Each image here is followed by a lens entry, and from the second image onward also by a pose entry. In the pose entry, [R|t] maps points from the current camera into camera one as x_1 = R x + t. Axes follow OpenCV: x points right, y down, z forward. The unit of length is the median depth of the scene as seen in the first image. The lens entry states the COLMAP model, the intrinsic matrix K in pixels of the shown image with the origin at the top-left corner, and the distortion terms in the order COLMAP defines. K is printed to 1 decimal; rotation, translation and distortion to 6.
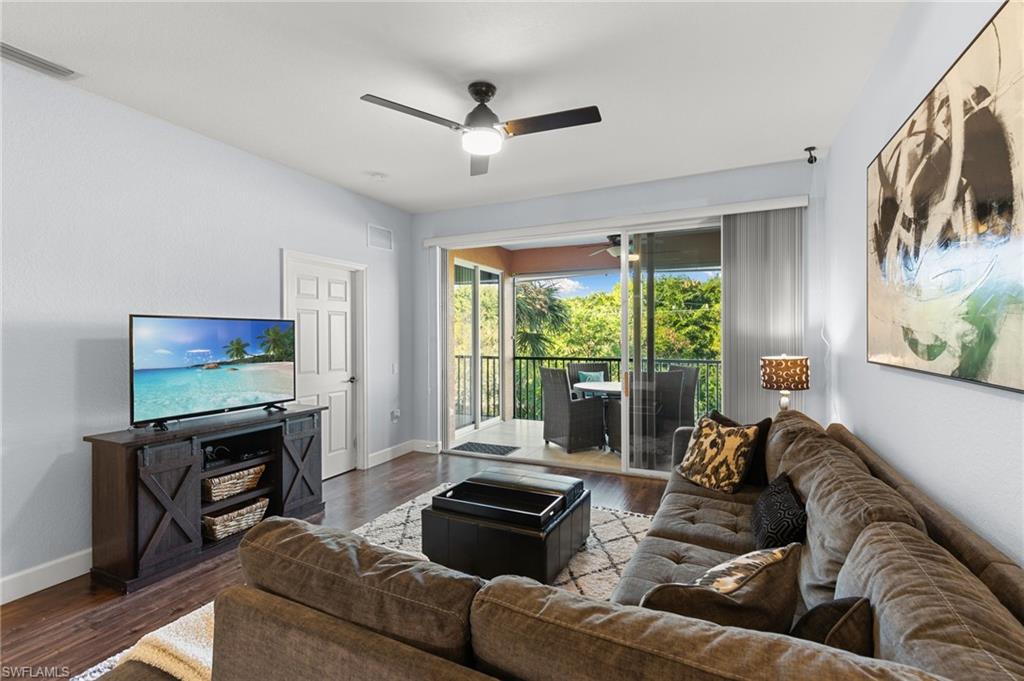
lens RADIAL K [[461.8, 0, 508.1], [0, 461.8, 334.0], [0, 0, 1]] dist [0.007158, -0.000048]
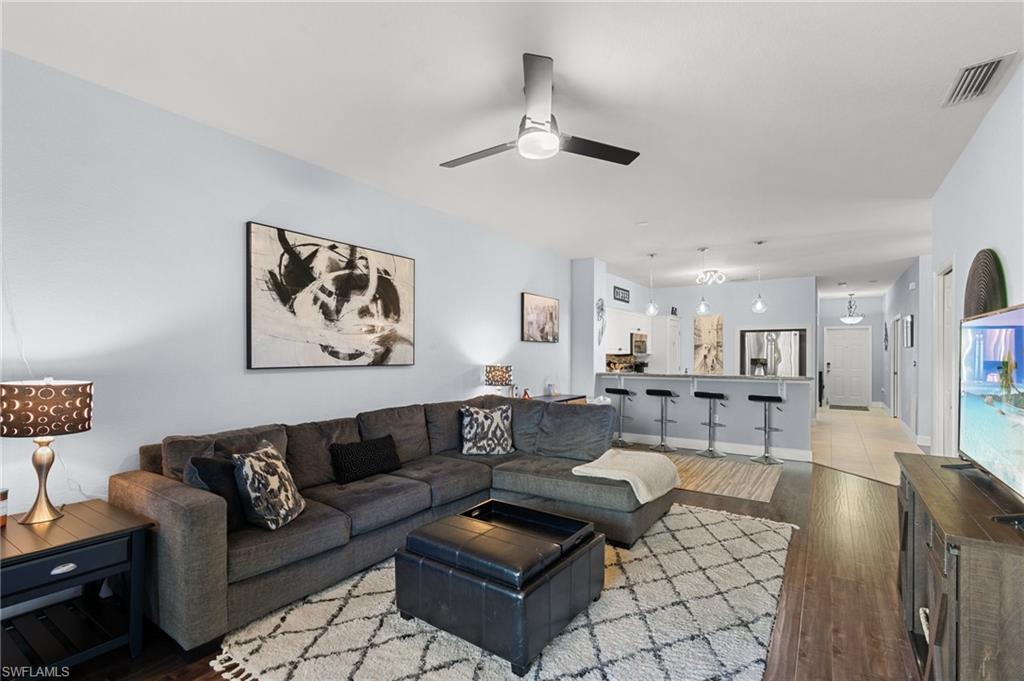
lens RADIAL K [[461.8, 0, 514.2], [0, 461.8, 358.2], [0, 0, 1]] dist [0.007158, -0.000048]
pose [[-0.989185, 0.000554, 0.146673, -0.115372], [0.001656, 0.999971, 0.007389, 0.015210], [-0.146665, 0.007552, -0.989157, 1.568058]]
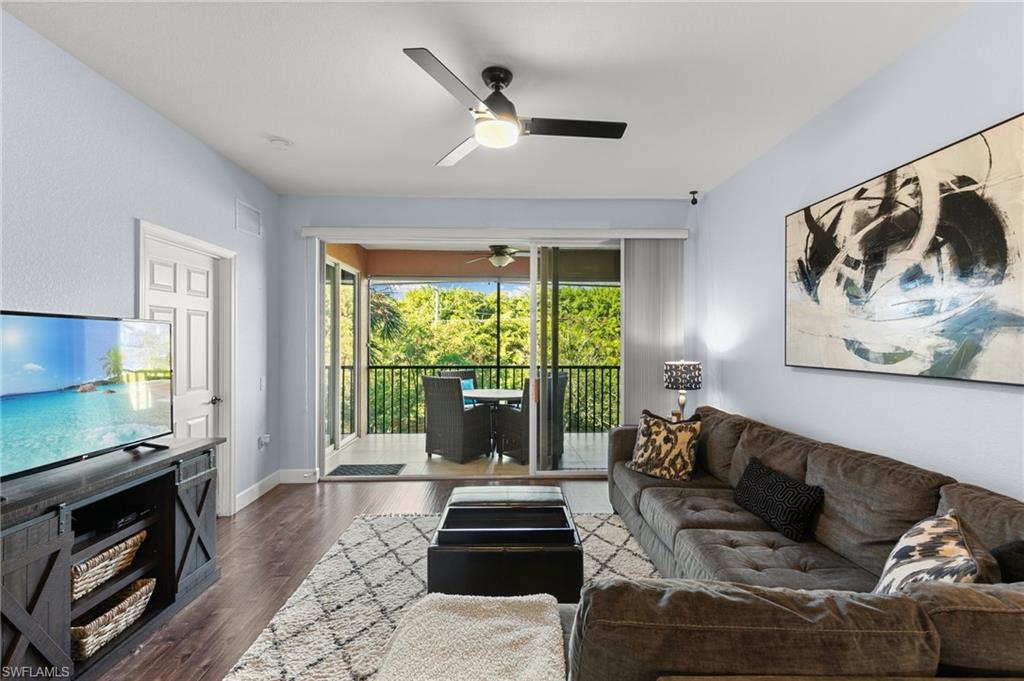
lens RADIAL K [[461.8, 0, 509.1], [0, 461.8, 340.8], [0, 0, 1]] dist [0.007158, -0.000048]
pose [[0.890818, 0.005922, 0.454322, -0.360933], [-0.005942, 0.999981, -0.001384, -0.002157], [-0.454322, -0.001466, 0.890836, 0.138989]]
